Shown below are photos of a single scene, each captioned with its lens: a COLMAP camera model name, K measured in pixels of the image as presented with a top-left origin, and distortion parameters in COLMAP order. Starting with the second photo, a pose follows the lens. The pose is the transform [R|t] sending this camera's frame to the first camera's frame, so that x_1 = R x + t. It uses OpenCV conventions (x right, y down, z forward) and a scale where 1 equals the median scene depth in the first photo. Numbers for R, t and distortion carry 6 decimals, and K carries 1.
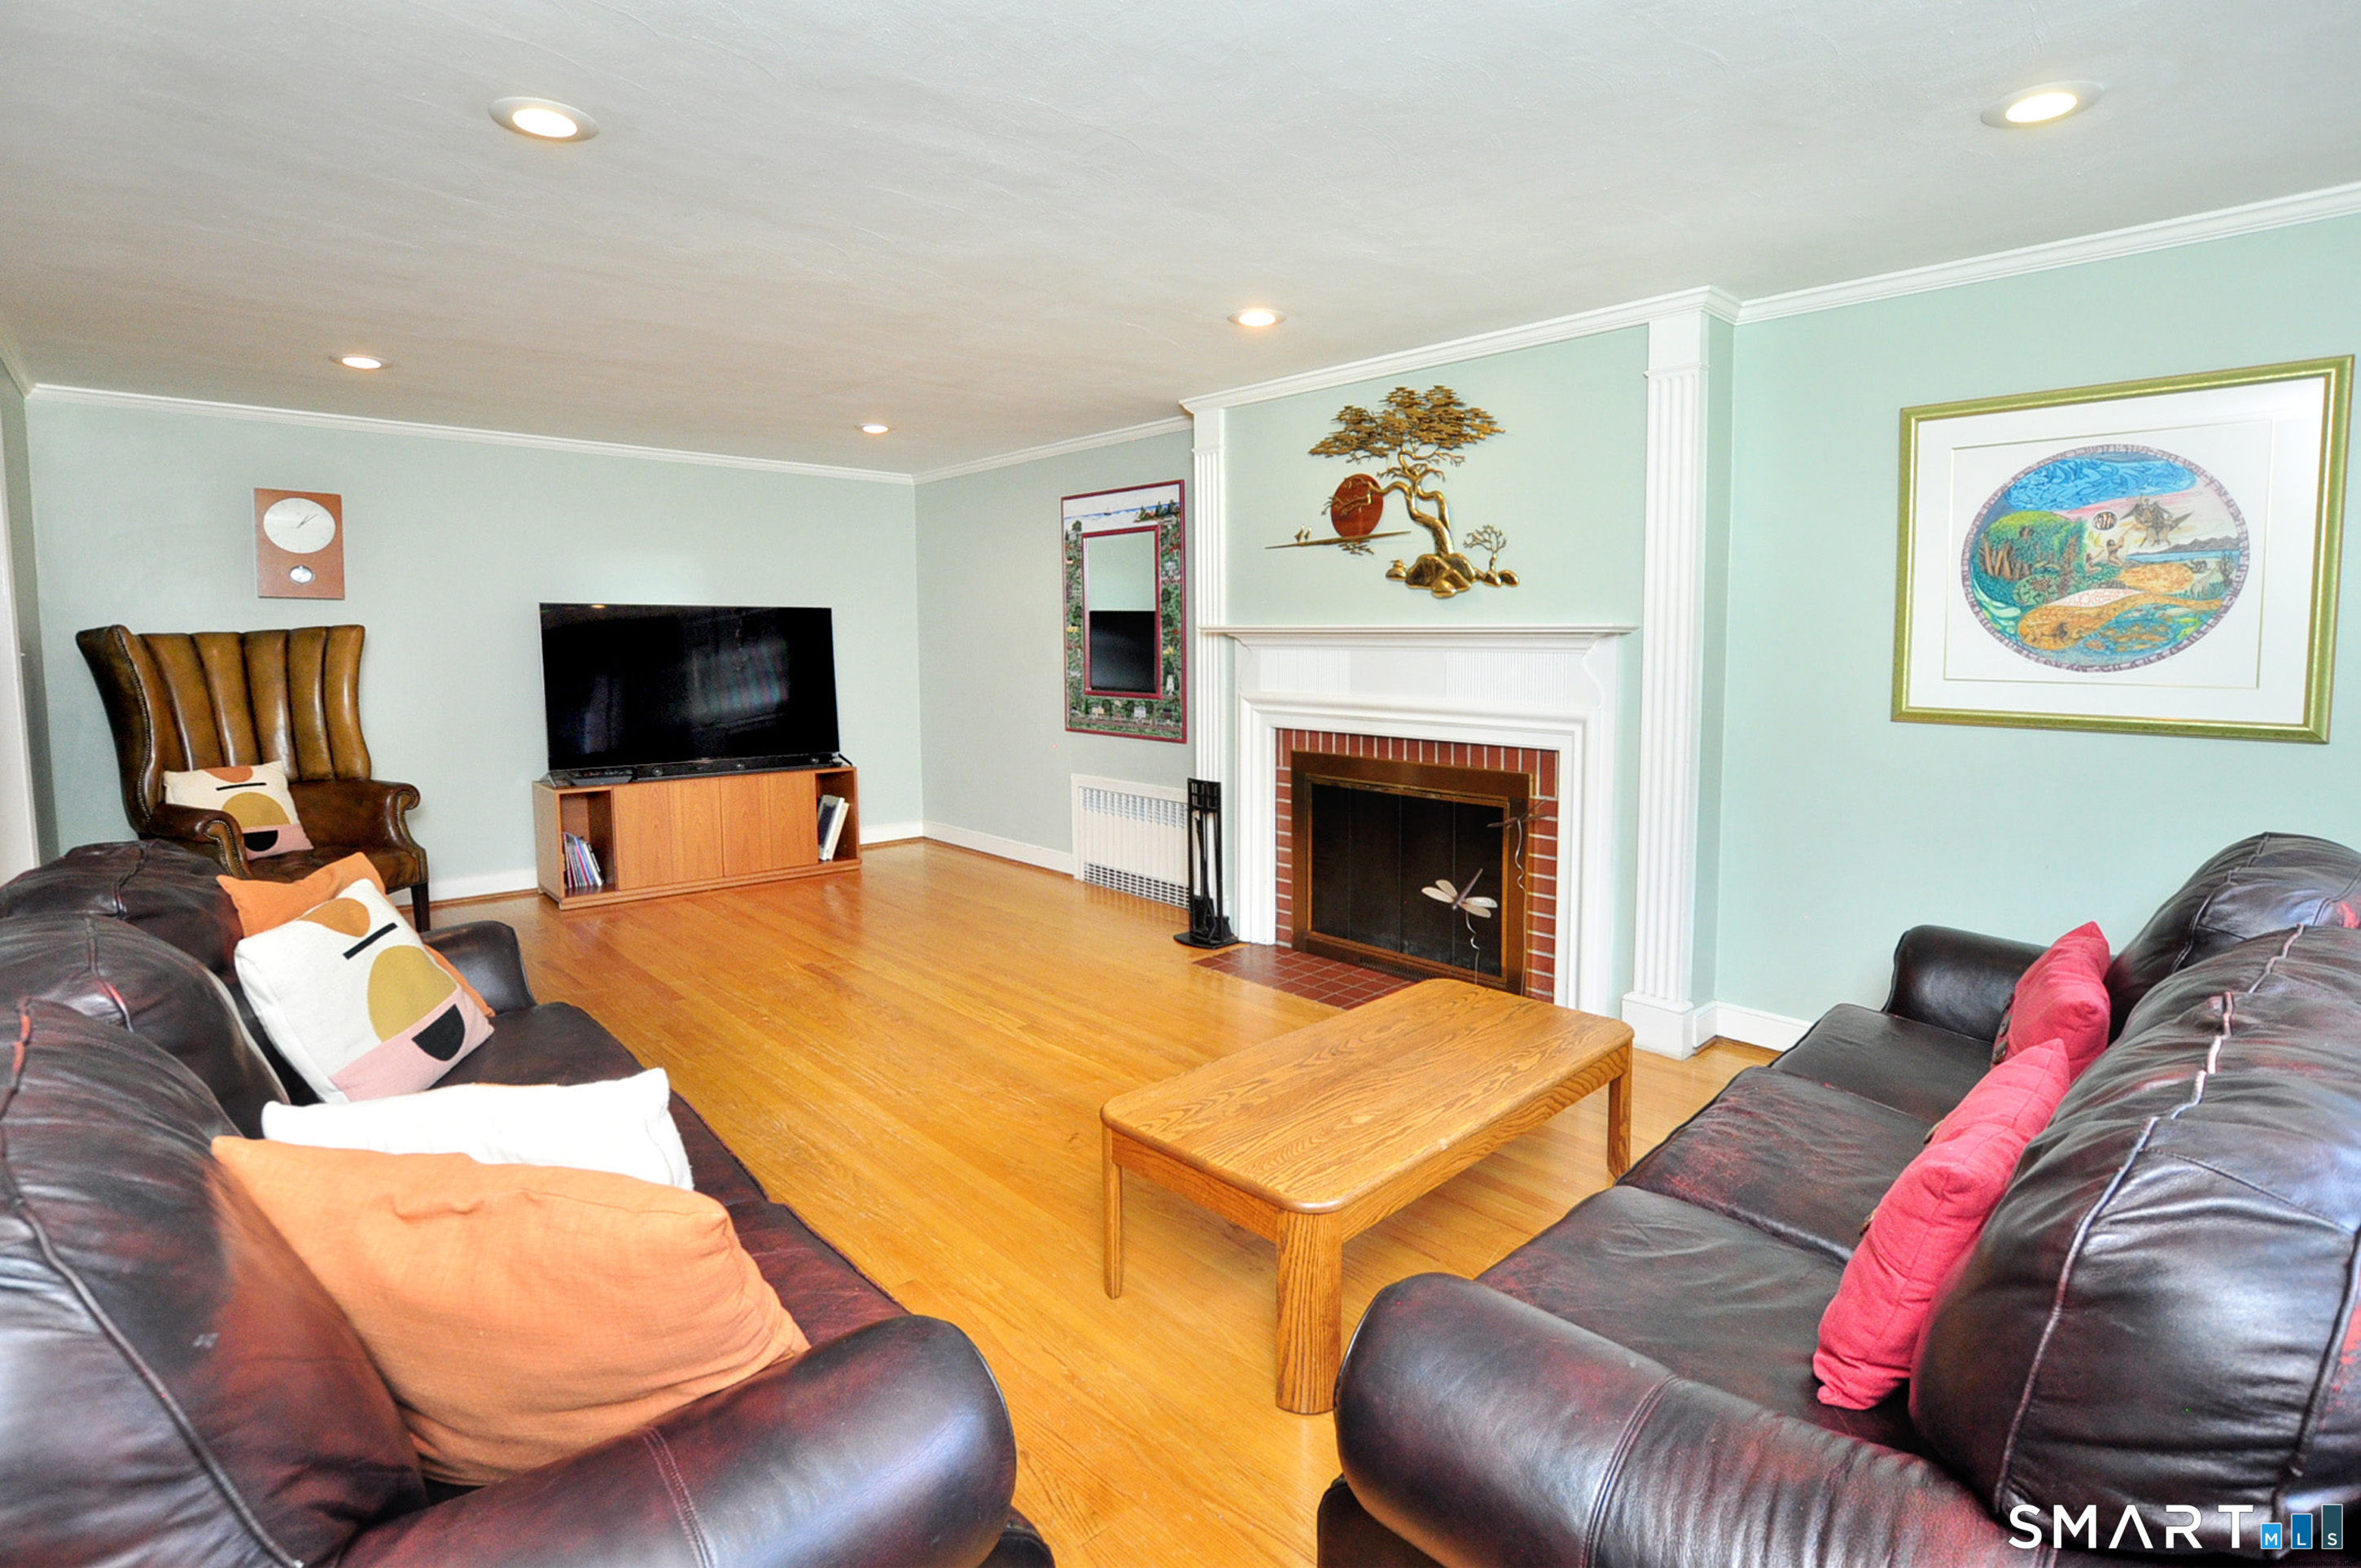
lens RADIAL K [[1068.4, 0, 1206.4], [0, 1068.4, 726.9], [0, 0, 1]] dist [-0.046396, -0.000128]
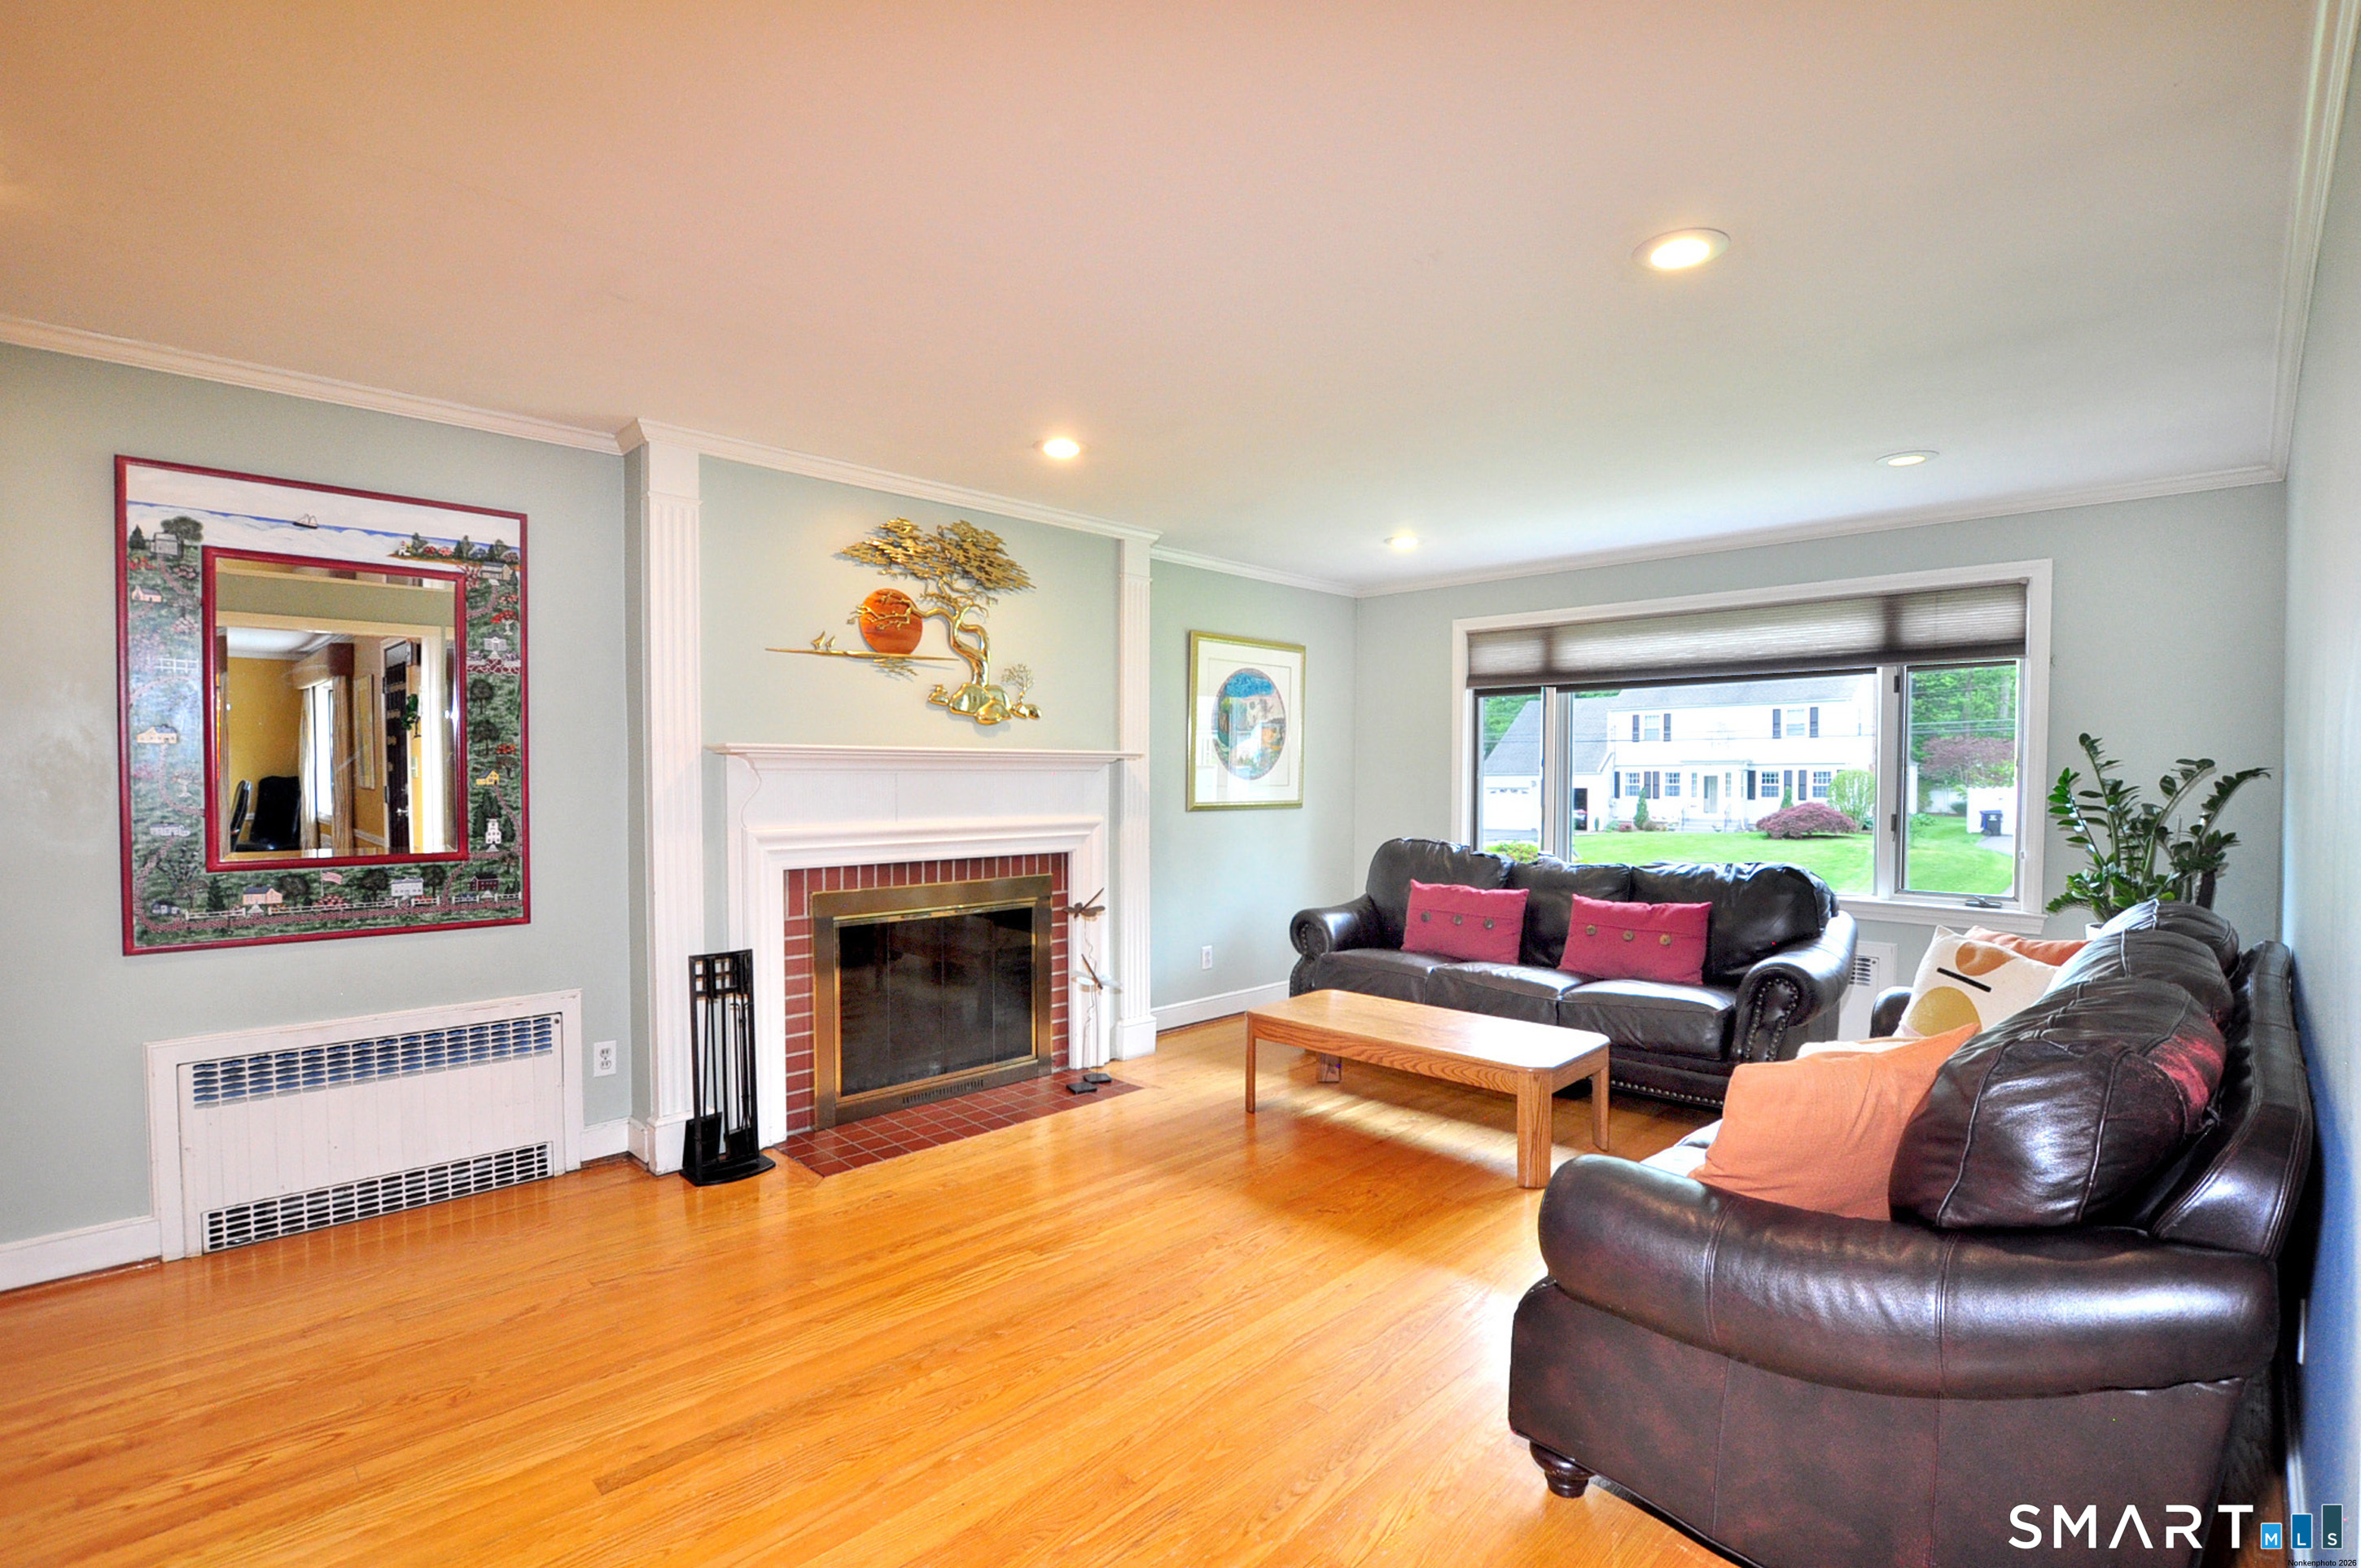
lens RADIAL K [[1111.6, 0, 1180.0], [0, 1111.6, 812.7], [0, 0, 1]] dist [-0.023555, -0.000336]
pose [[-0.009288, -0.042330, 0.999061, -0.863440], [0.075900, 0.996192, 0.042914, -0.062309], [-0.997072, 0.076228, -0.006040, 0.768824]]
